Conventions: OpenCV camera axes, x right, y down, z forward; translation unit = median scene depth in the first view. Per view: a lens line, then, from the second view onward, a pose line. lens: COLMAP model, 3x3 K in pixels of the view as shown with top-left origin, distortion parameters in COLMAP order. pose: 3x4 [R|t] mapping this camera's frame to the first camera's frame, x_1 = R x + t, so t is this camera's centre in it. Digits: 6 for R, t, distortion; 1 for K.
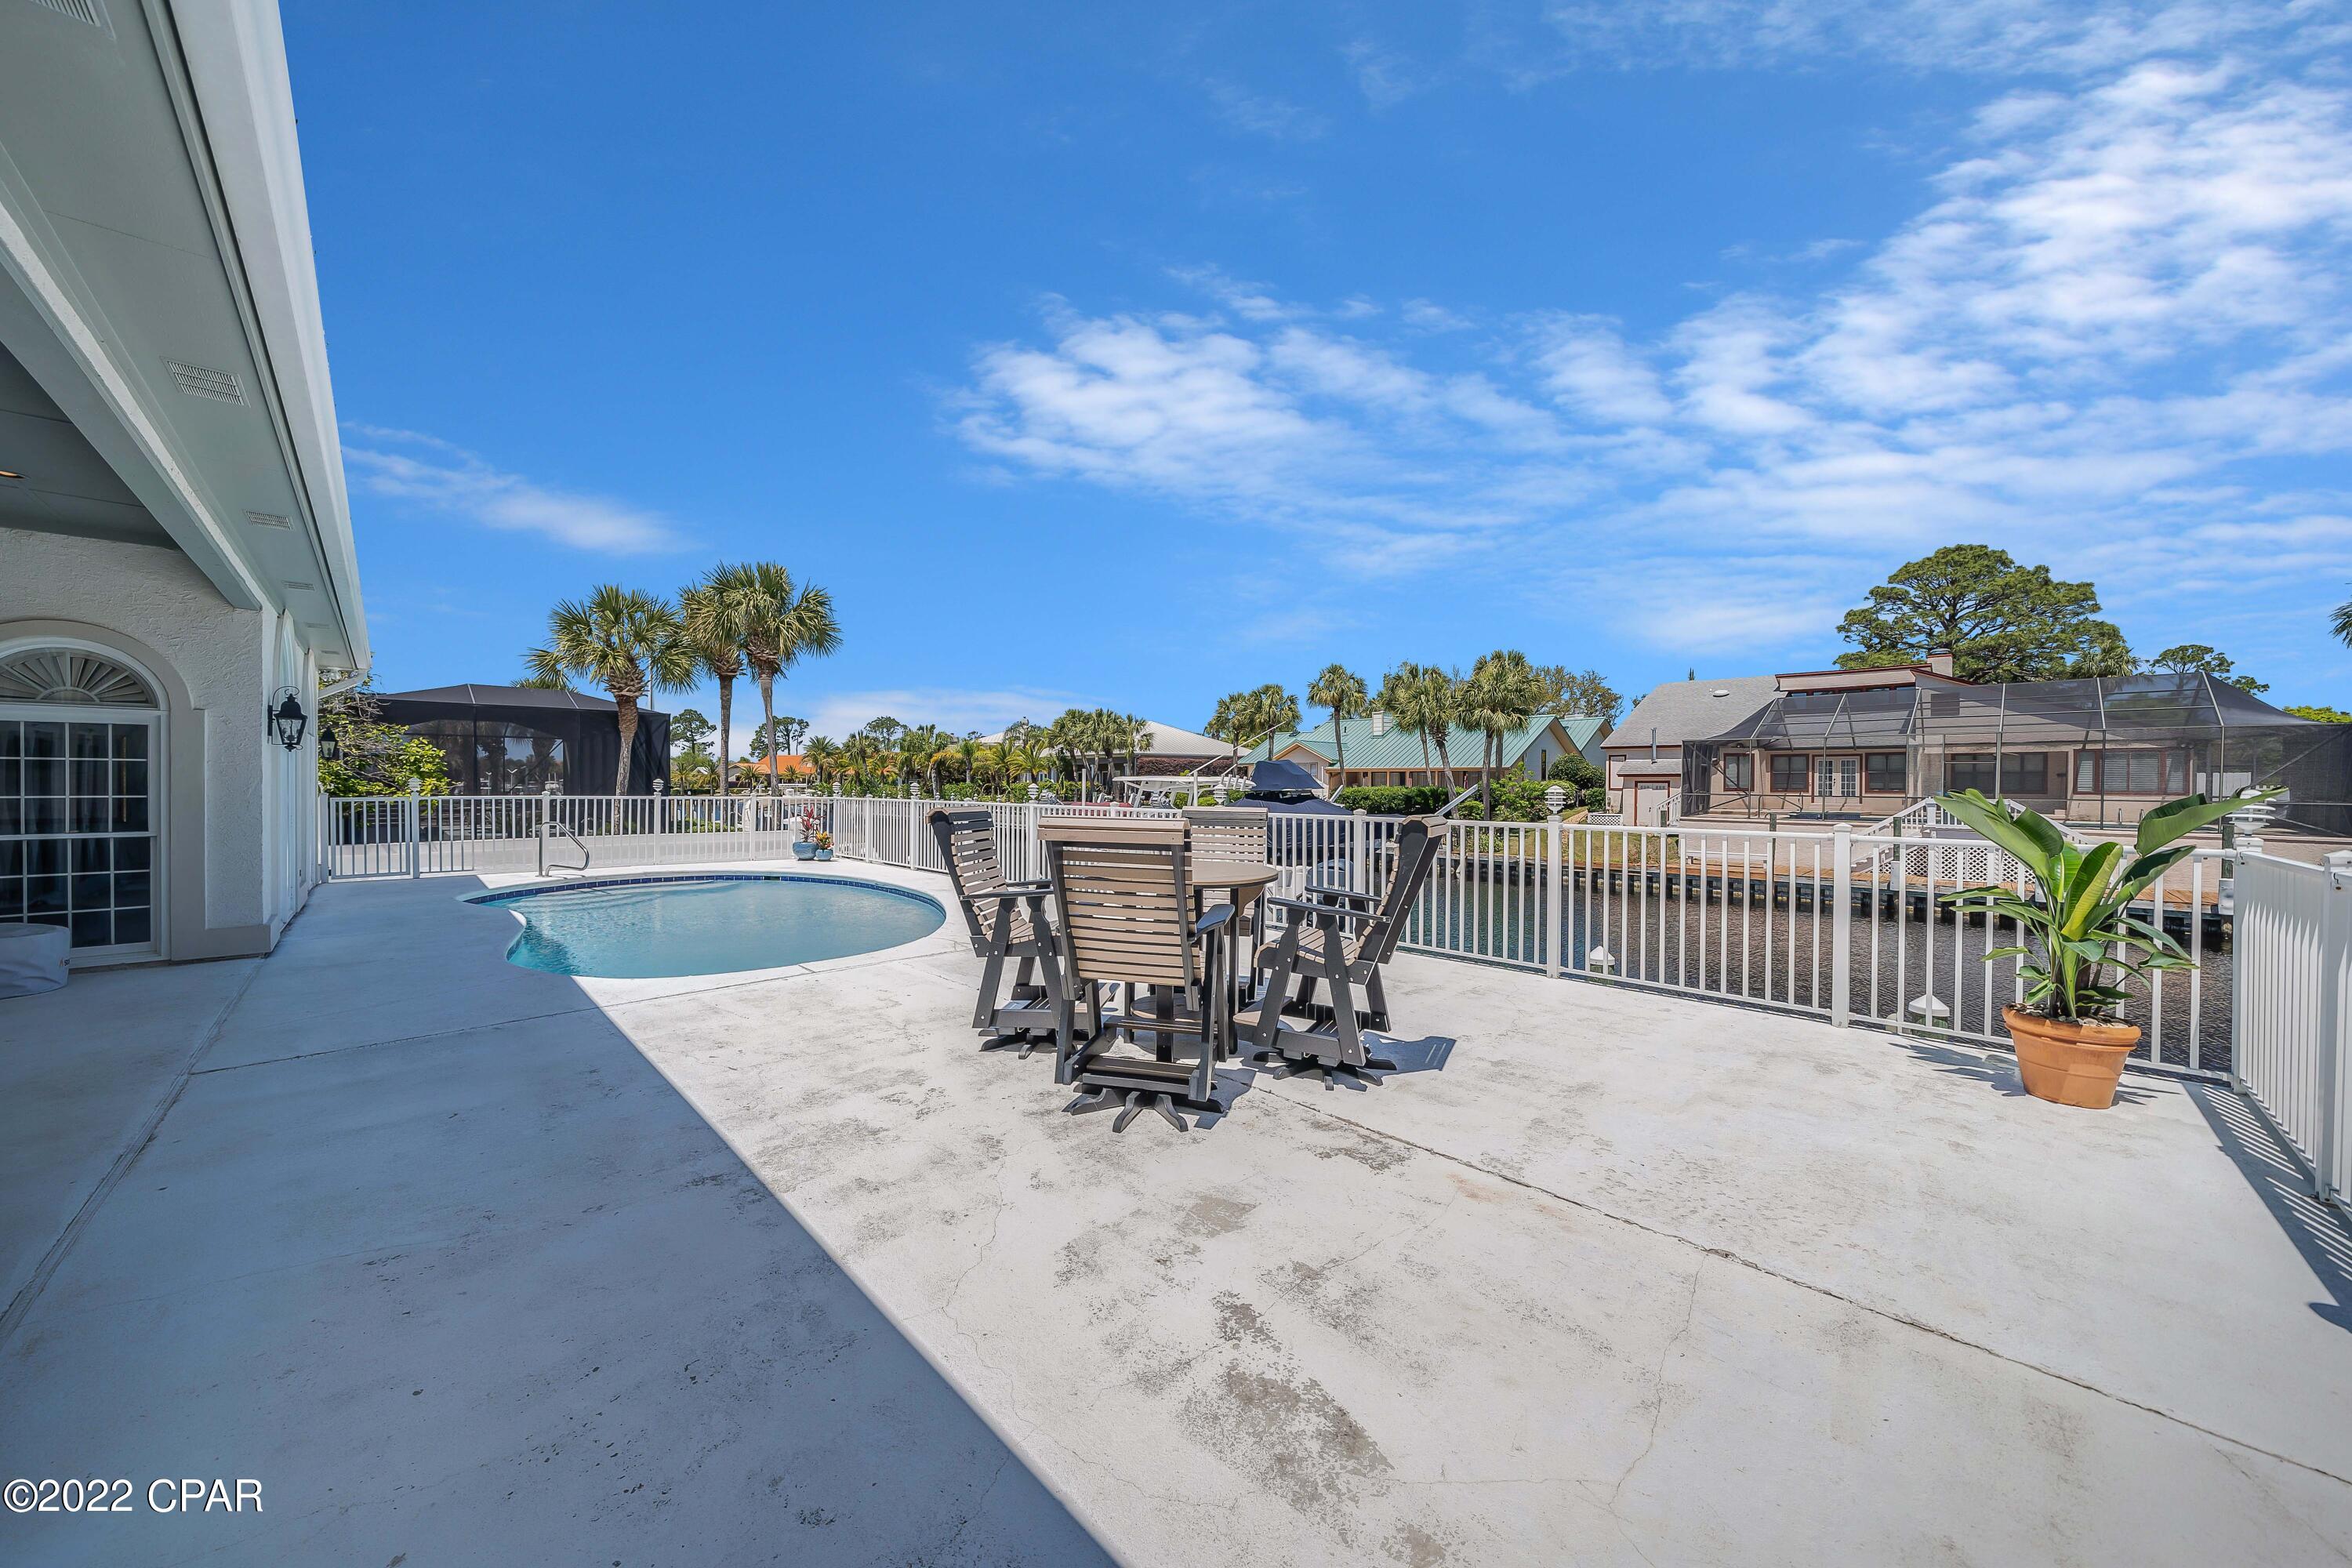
lens RADIAL K [[823.3, 0, 1138.7], [0, 823.3, 795.7], [0, 0, 1]] dist [0.000050, 0.000036]
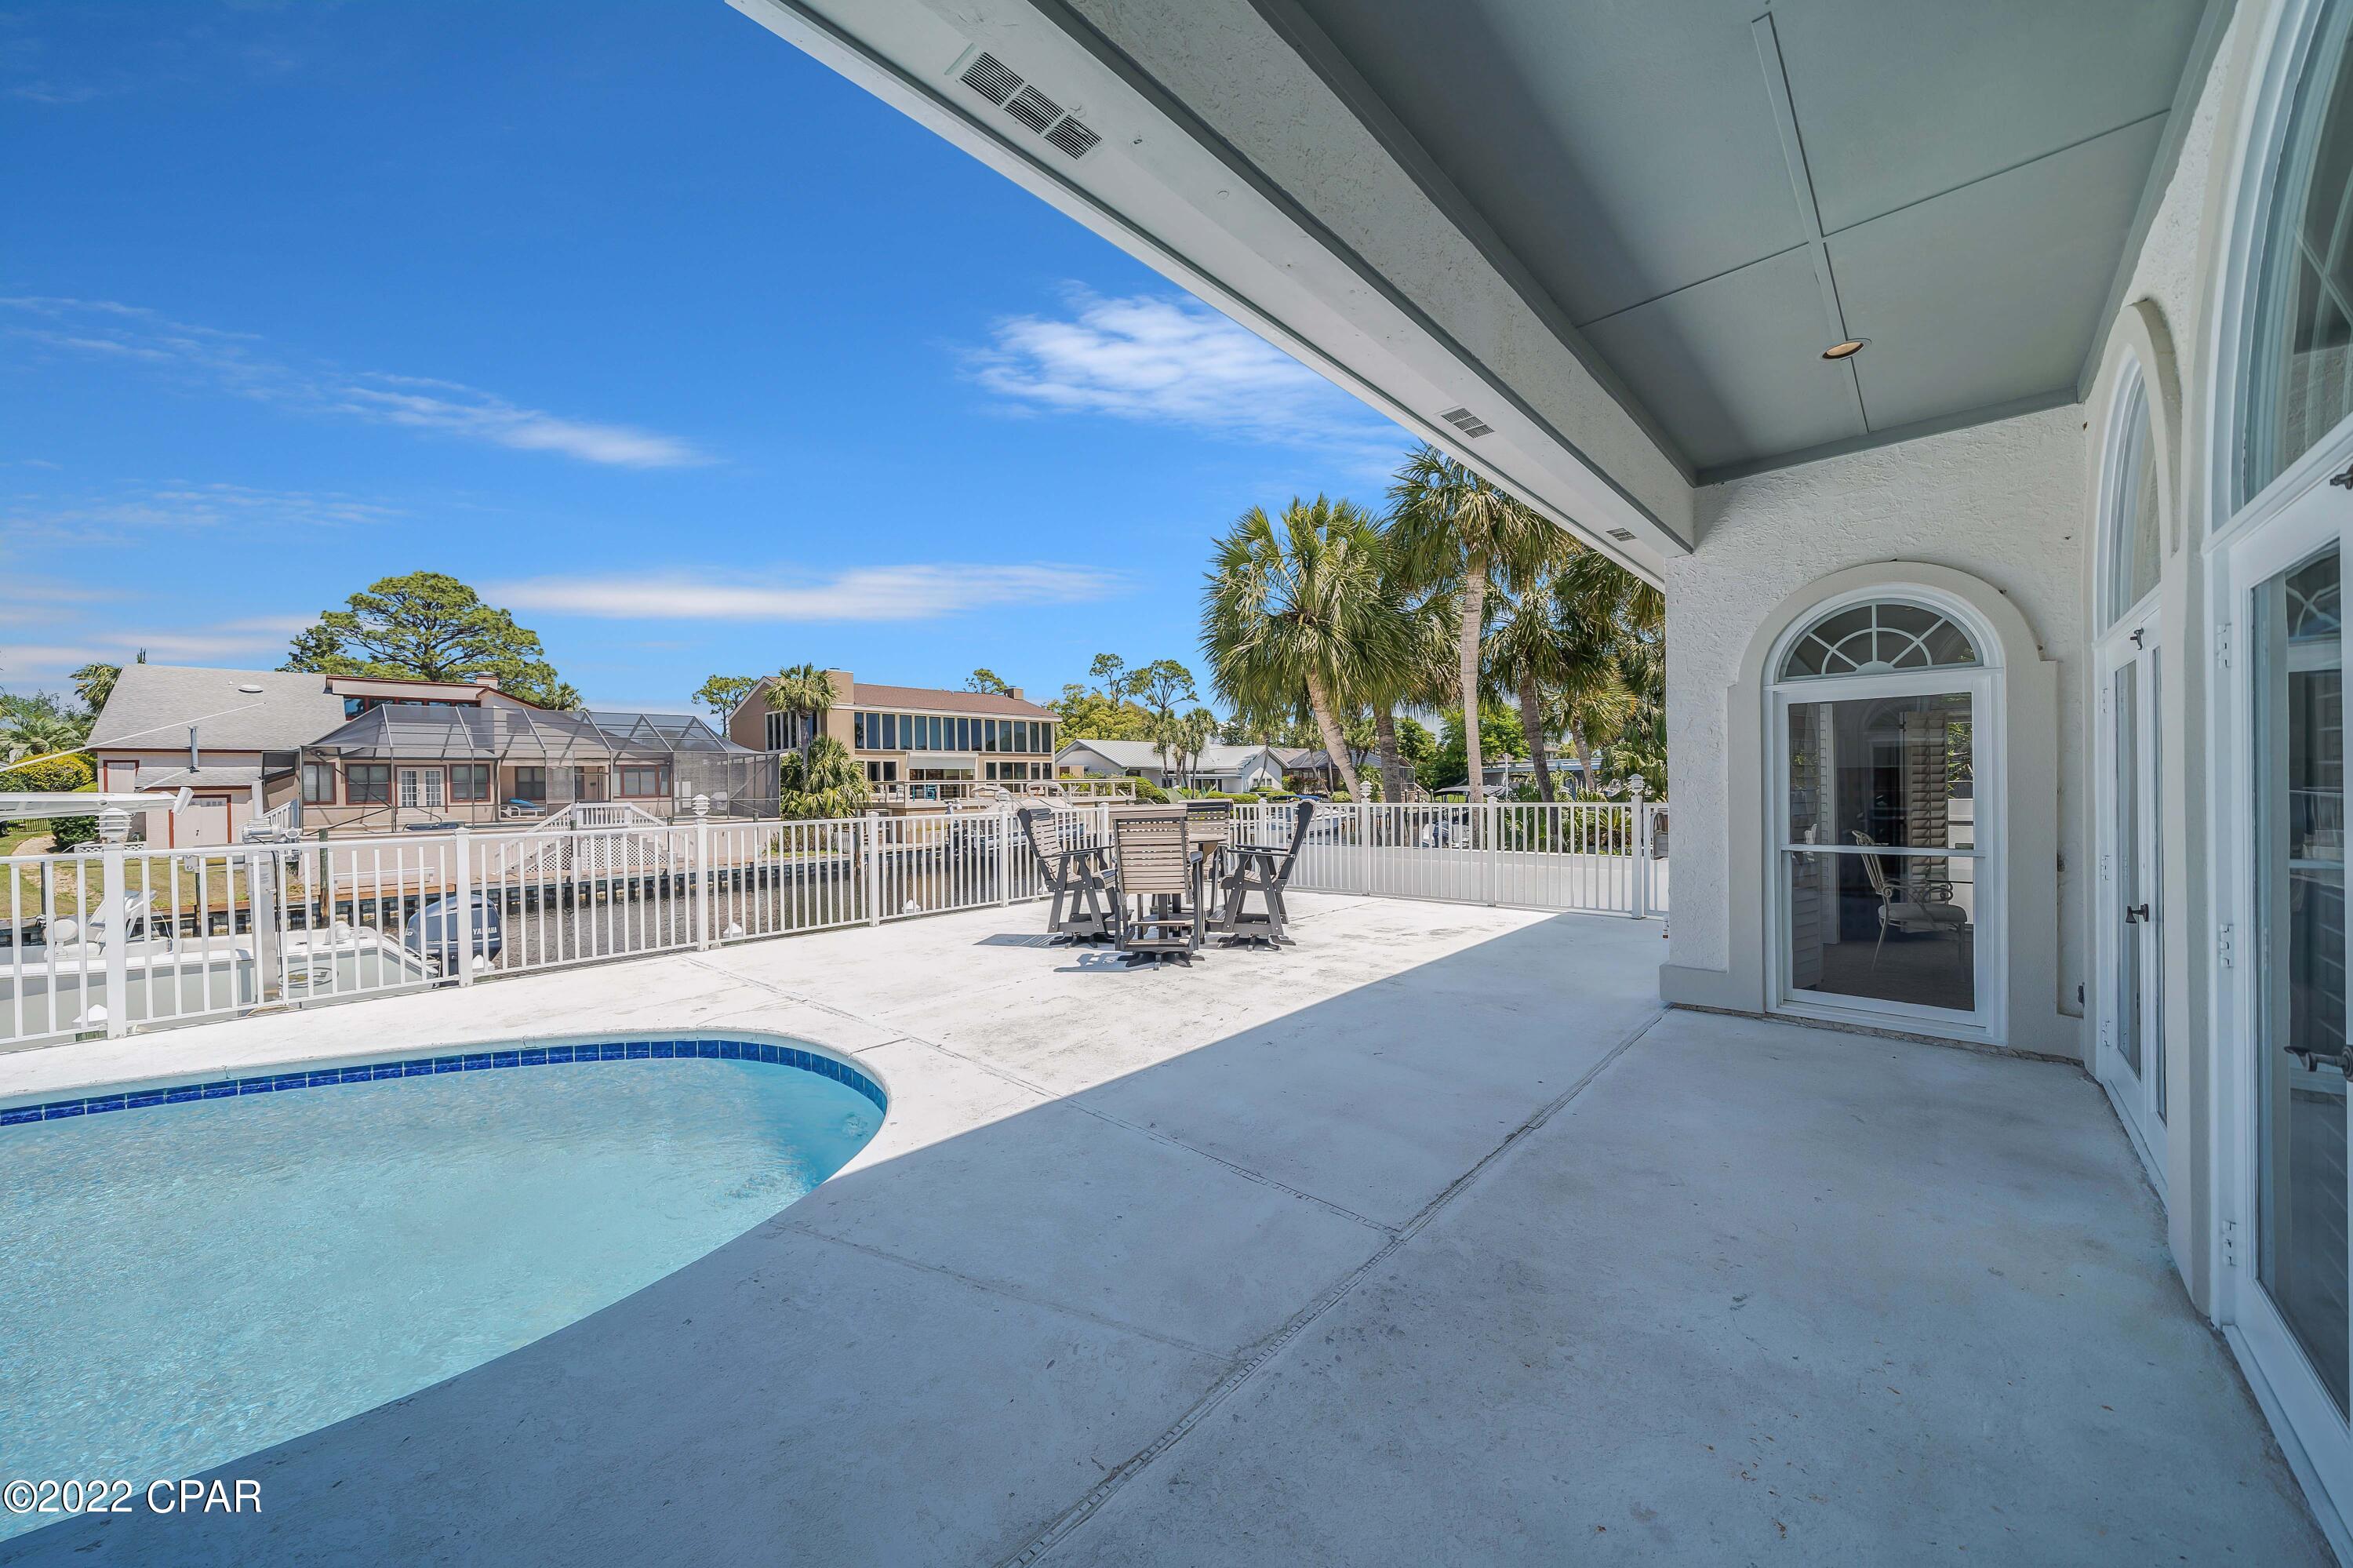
lens RADIAL K [[823.6, 0, 1178.7], [0, 823.6, 791.9], [0, 0, 1]] dist [0.000050, 0.000036]
pose [[-0.074119, -0.016468, 0.997113, -0.228696], [0.033176, 0.999269, 0.018970, -0.005681], [-0.996697, 0.034486, -0.073518, 0.153984]]
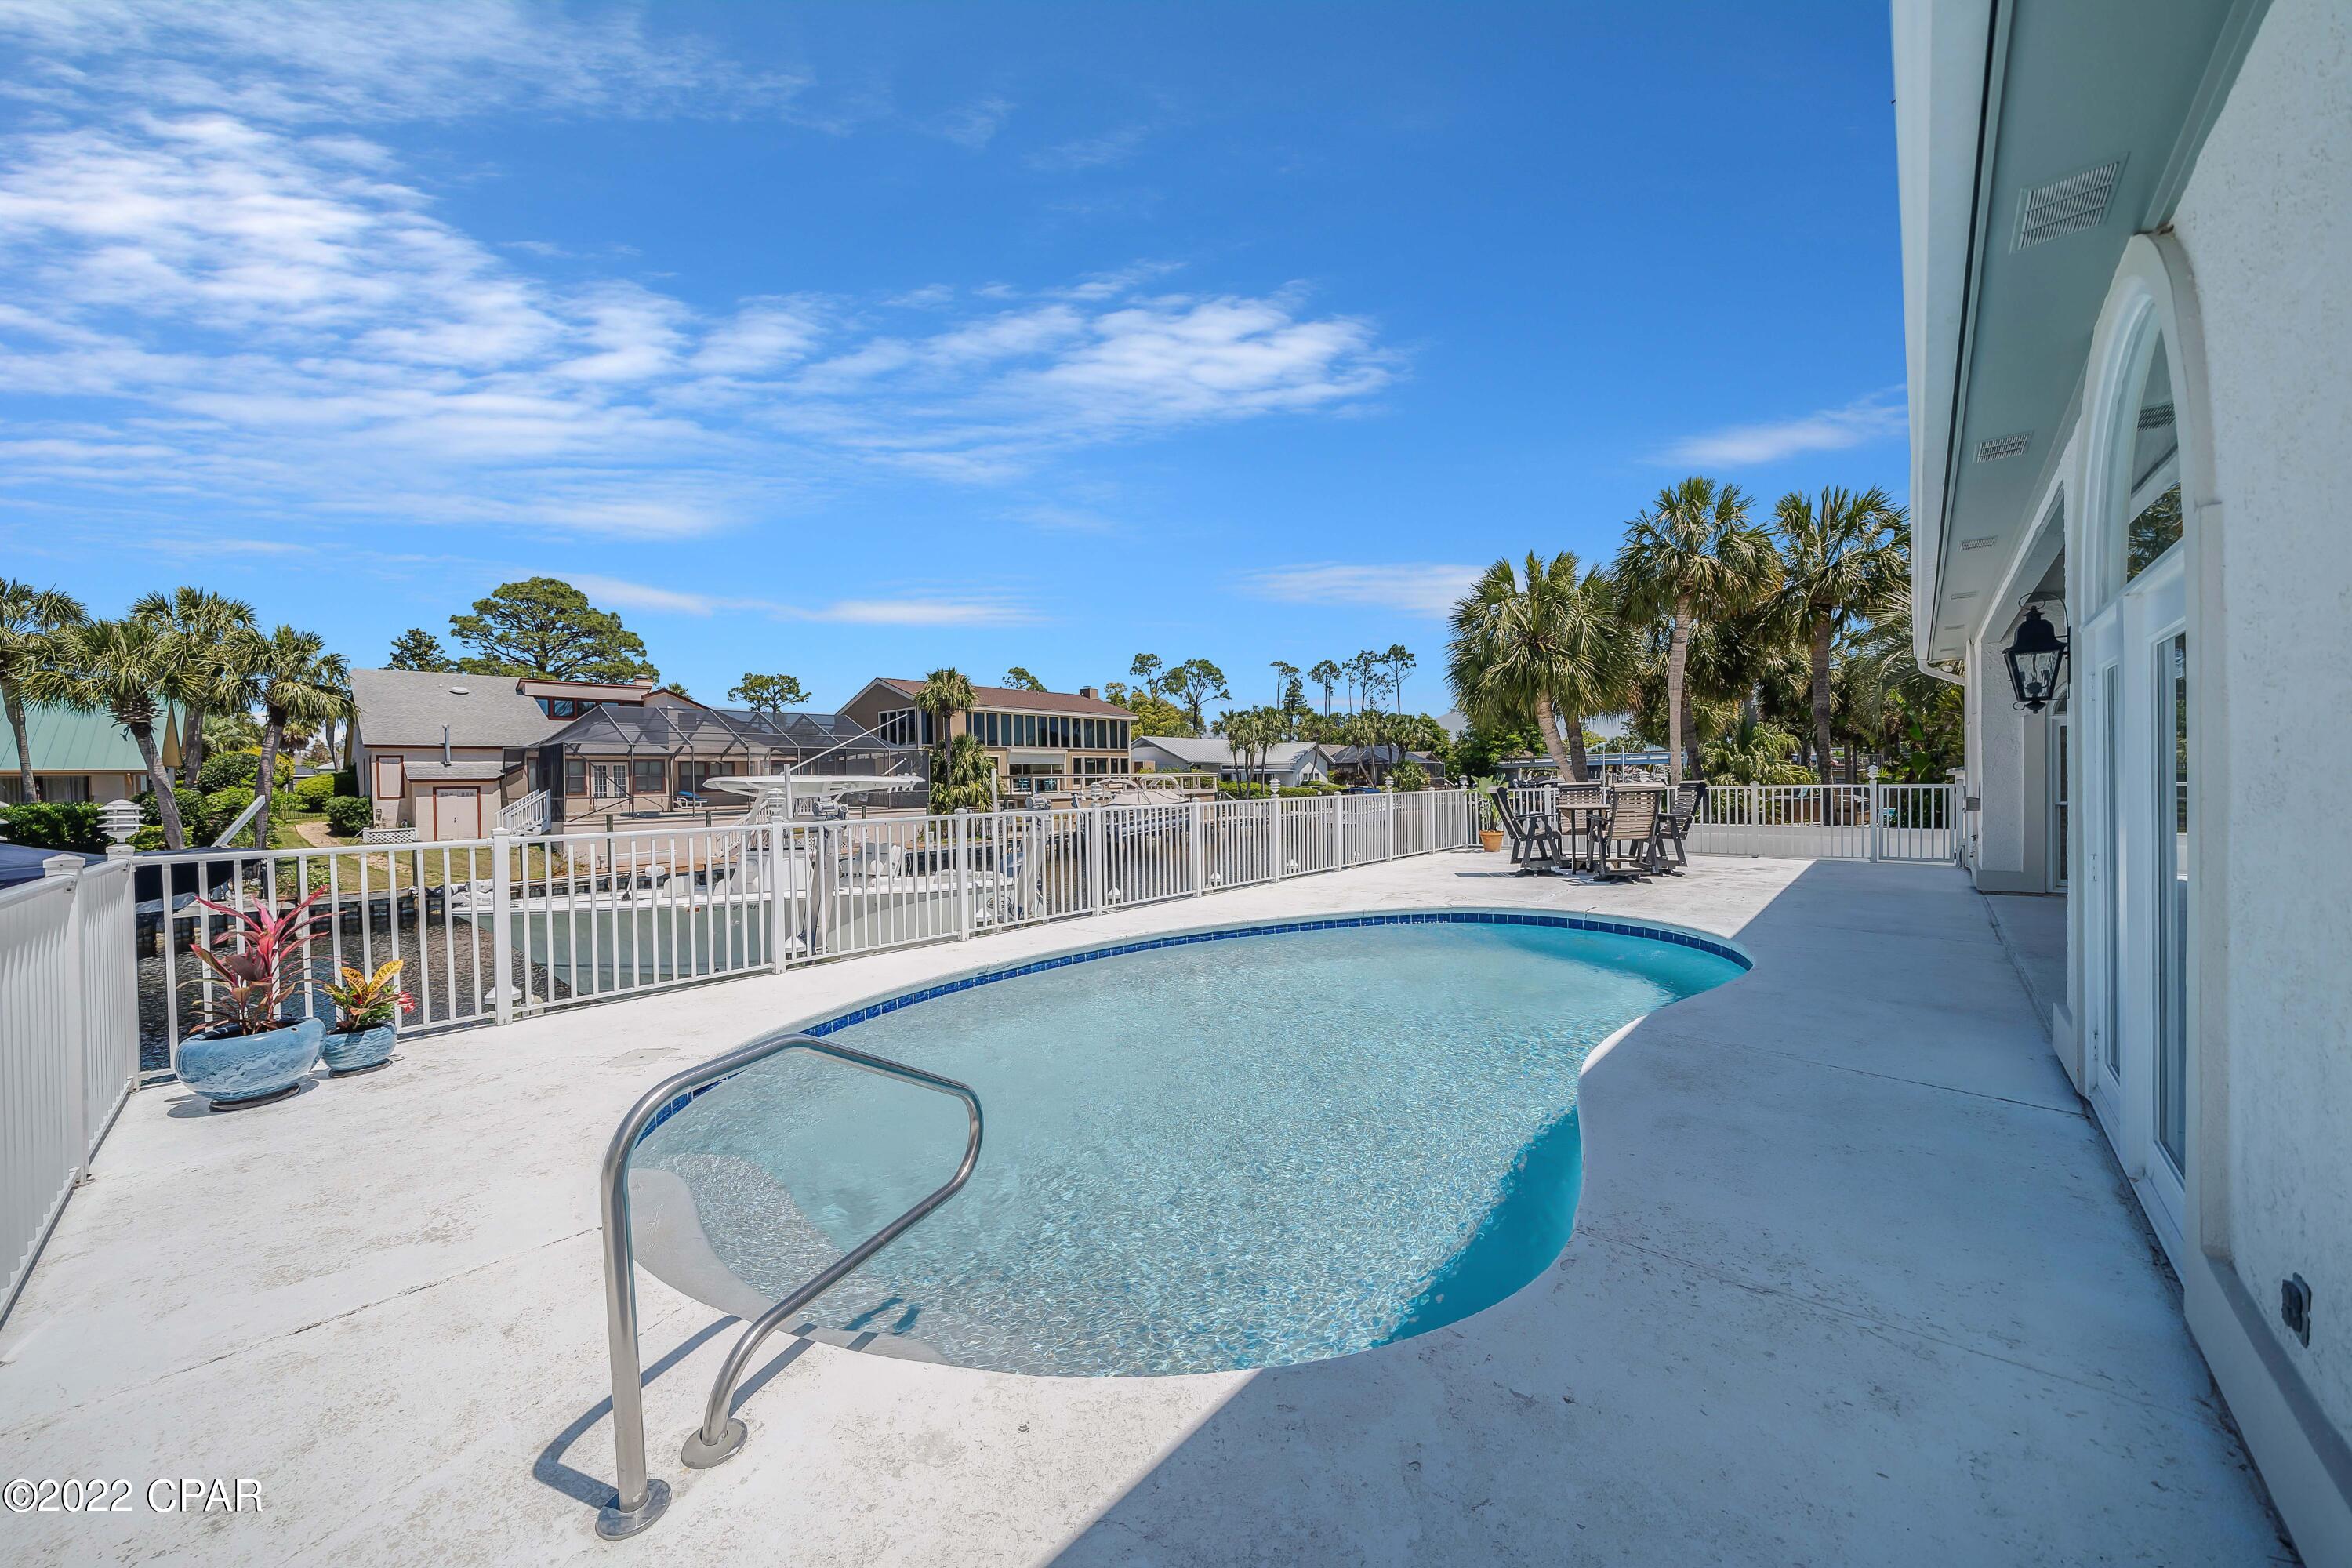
lens RADIAL K [[823.3, 0, 1175.8], [0, 823.3, 789.9], [0, 0, 1]] dist [0.000050, 0.000036]
pose [[-0.090661, -0.018848, 0.995703, -0.331555], [0.033370, 0.999202, 0.021953, -0.008927], [-0.995323, 0.035217, -0.089960, 0.347228]]
